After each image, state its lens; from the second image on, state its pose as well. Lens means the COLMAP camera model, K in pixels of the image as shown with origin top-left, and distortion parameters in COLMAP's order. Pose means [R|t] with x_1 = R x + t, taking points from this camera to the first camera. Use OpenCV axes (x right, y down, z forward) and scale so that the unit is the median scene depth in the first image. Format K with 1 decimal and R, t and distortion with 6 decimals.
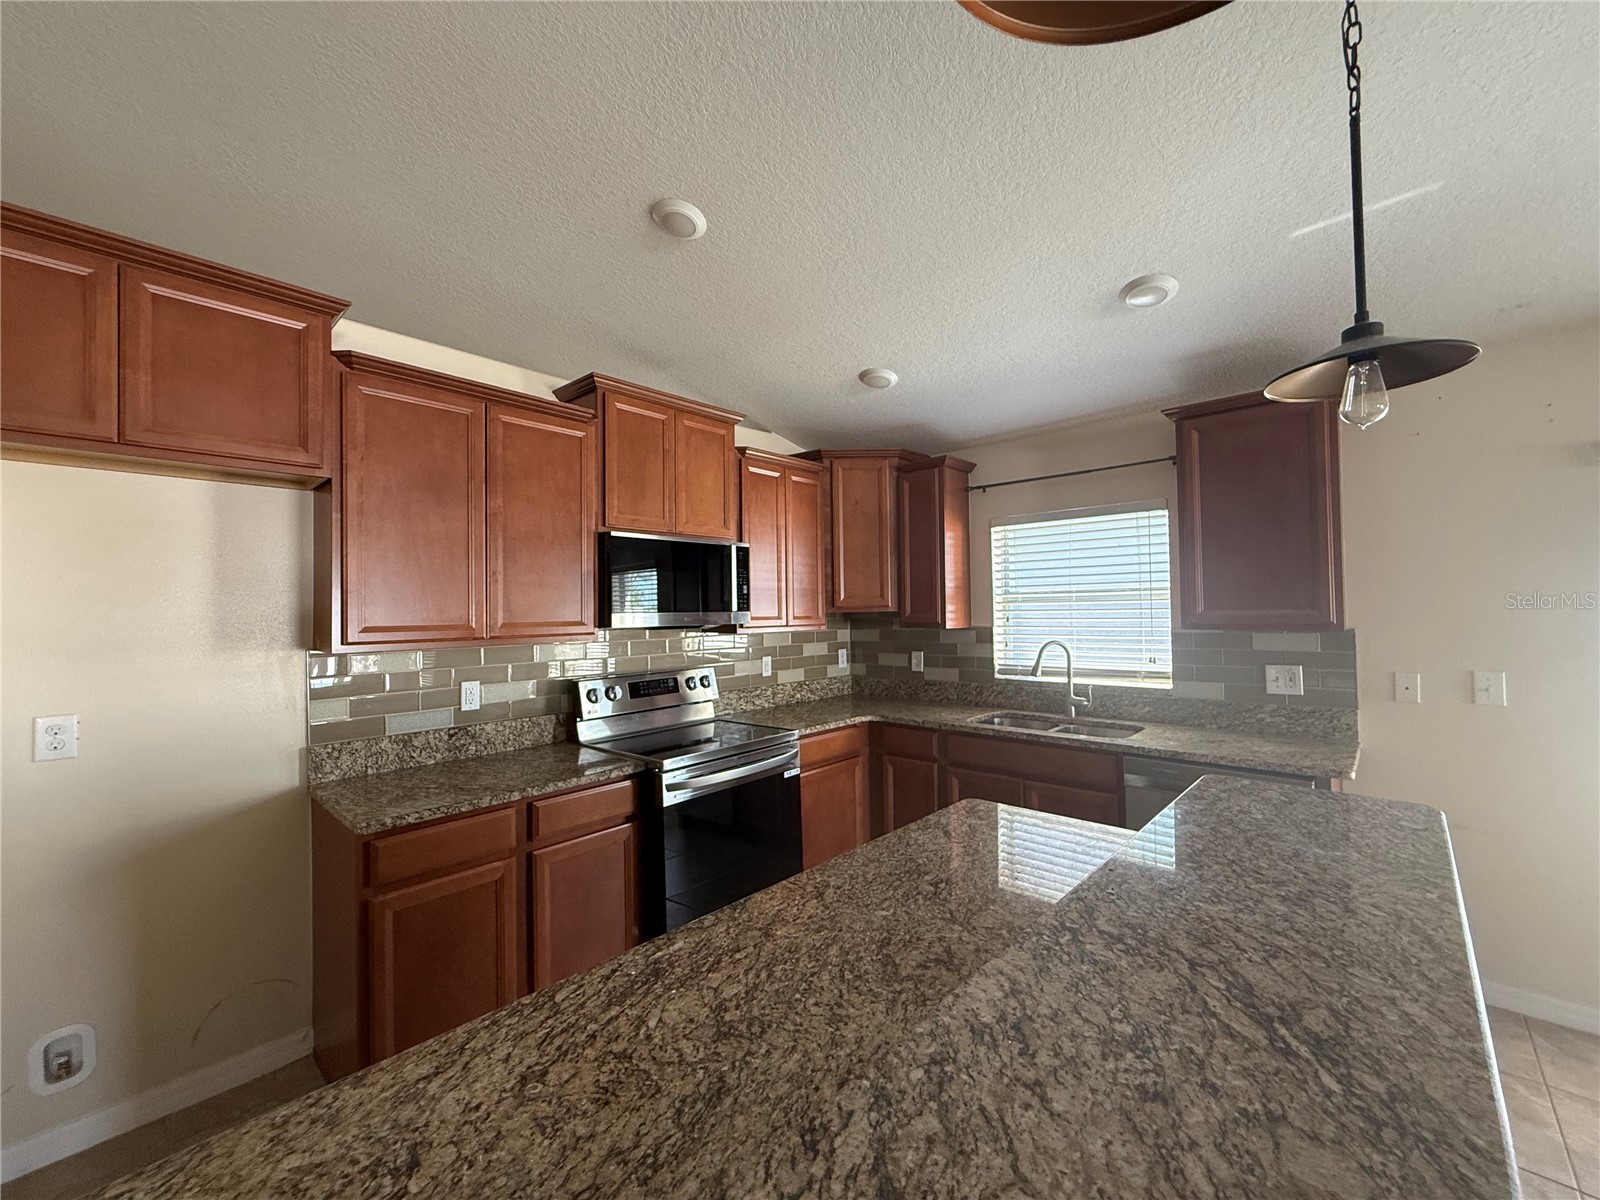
lens RADIAL K [[639.5, 0, 801.1], [0, 639.5, 599.6], [0, 0, 1]] dist [-0.003113, 0.001329]
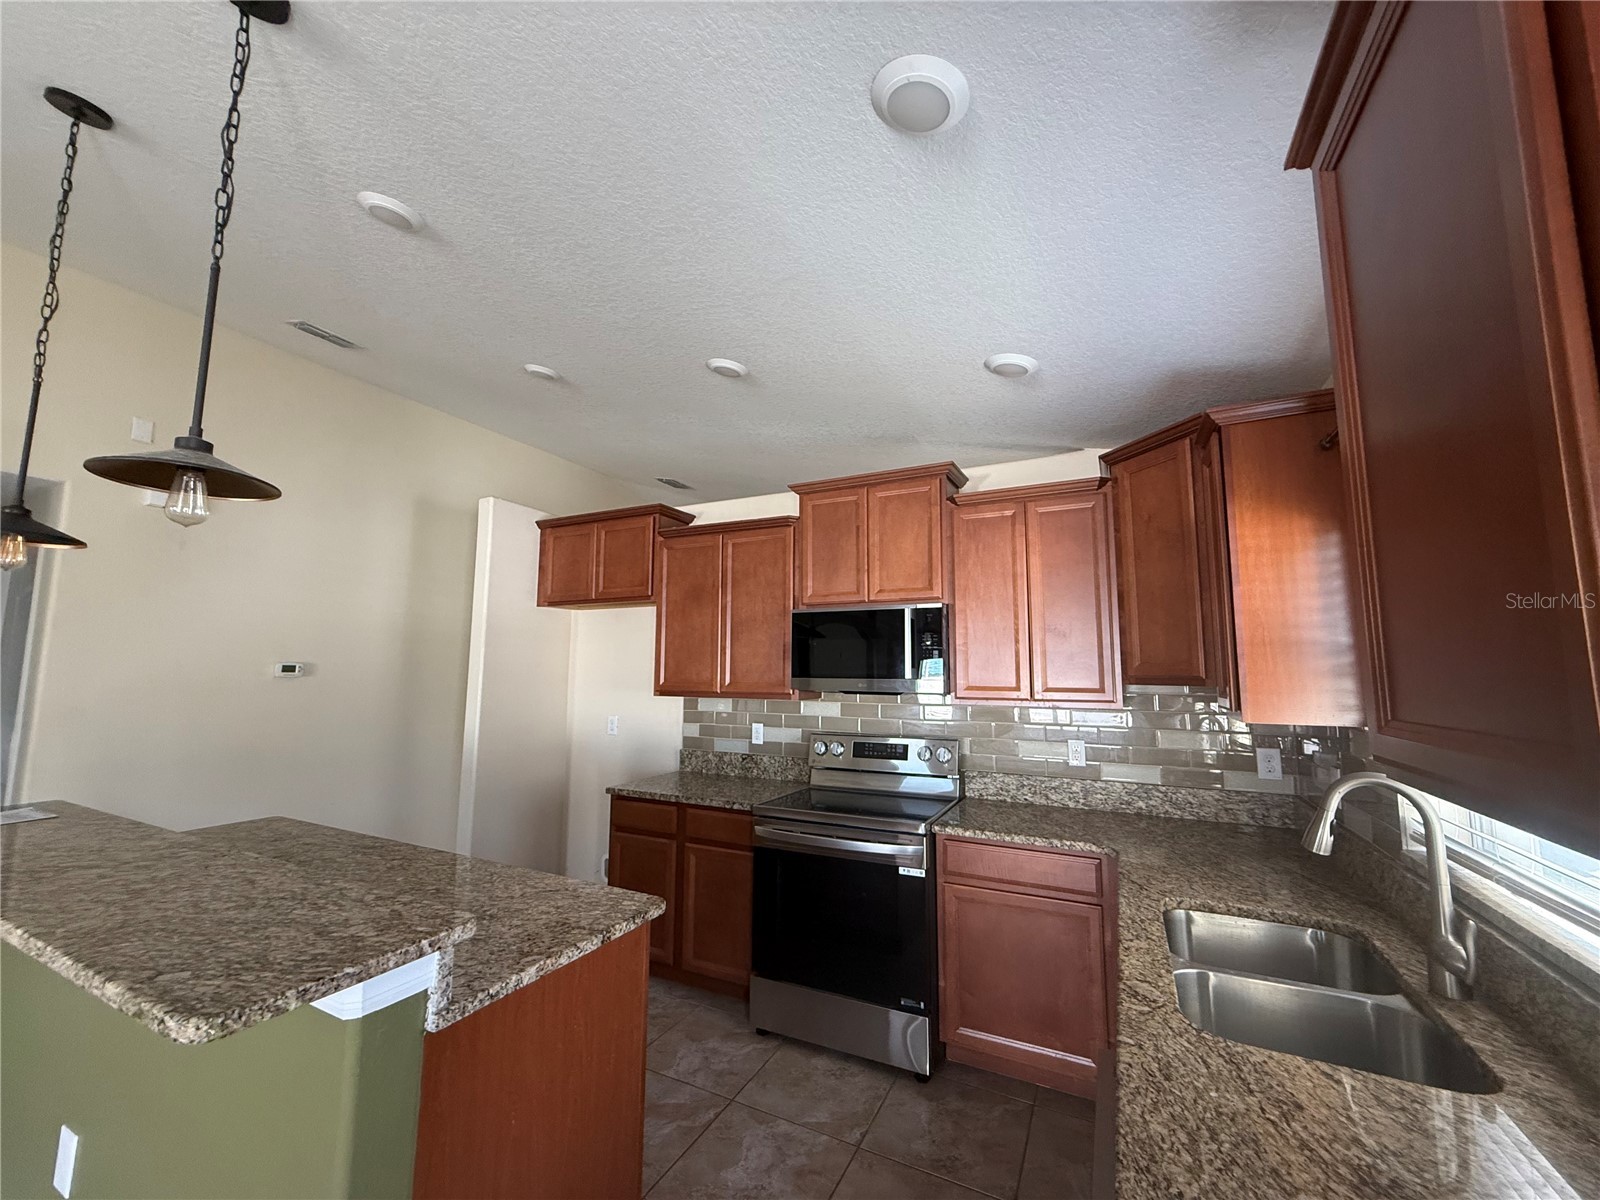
lens RADIAL K [[639.5, 0, 796.1], [0, 639.5, 599.8], [0, 0, 1]] dist [-0.003113, 0.001329]
pose [[0.273015, -0.090167, -0.957775, 0.891134], [0.005501, 0.995728, -0.092172, -0.013907], [0.961994, 0.019896, 0.272345, 0.689230]]
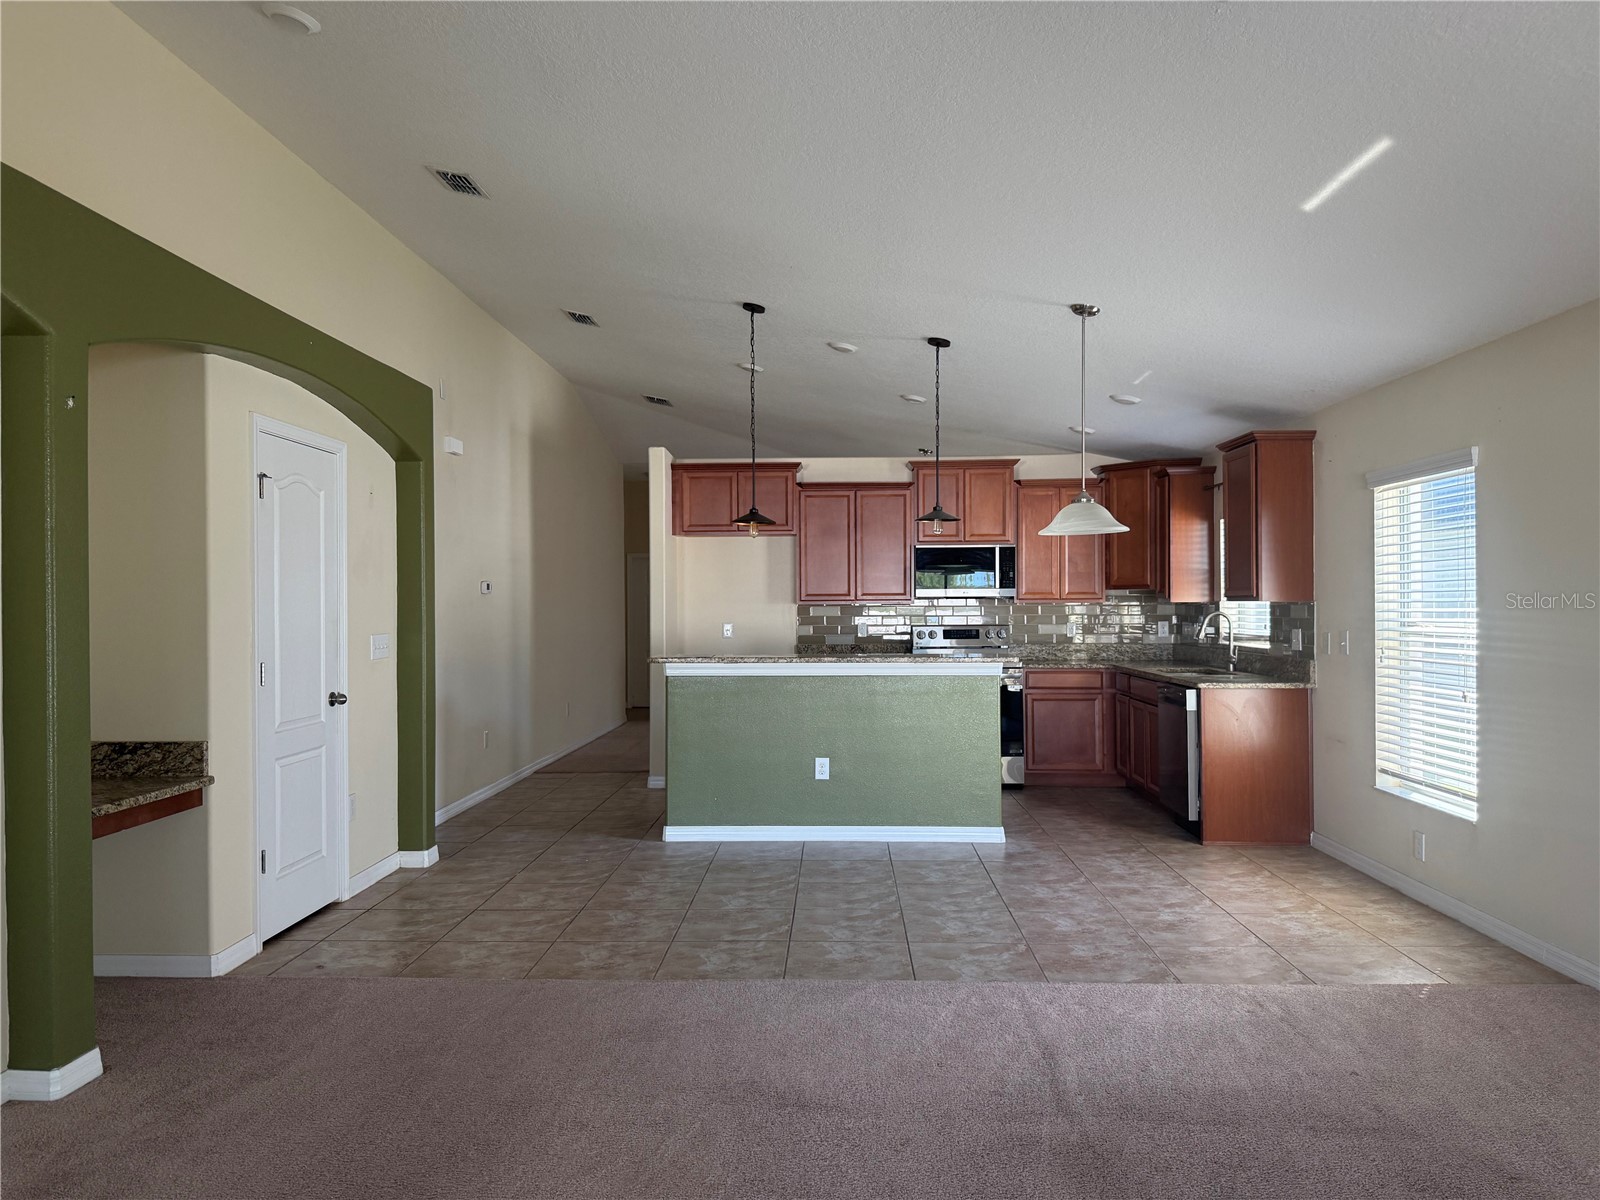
lens RADIAL K [[1129.6, 0, 799.9], [0, 1129.6, 598.0], [0, 0, 1]] dist [0.044593, -0.064435]
pose [[0.650878, 0.008483, -0.759135, 2.036418], [0.007928, 0.999807, 0.017969, -0.014135], [0.759141, -0.017714, 0.650685, -1.446222]]
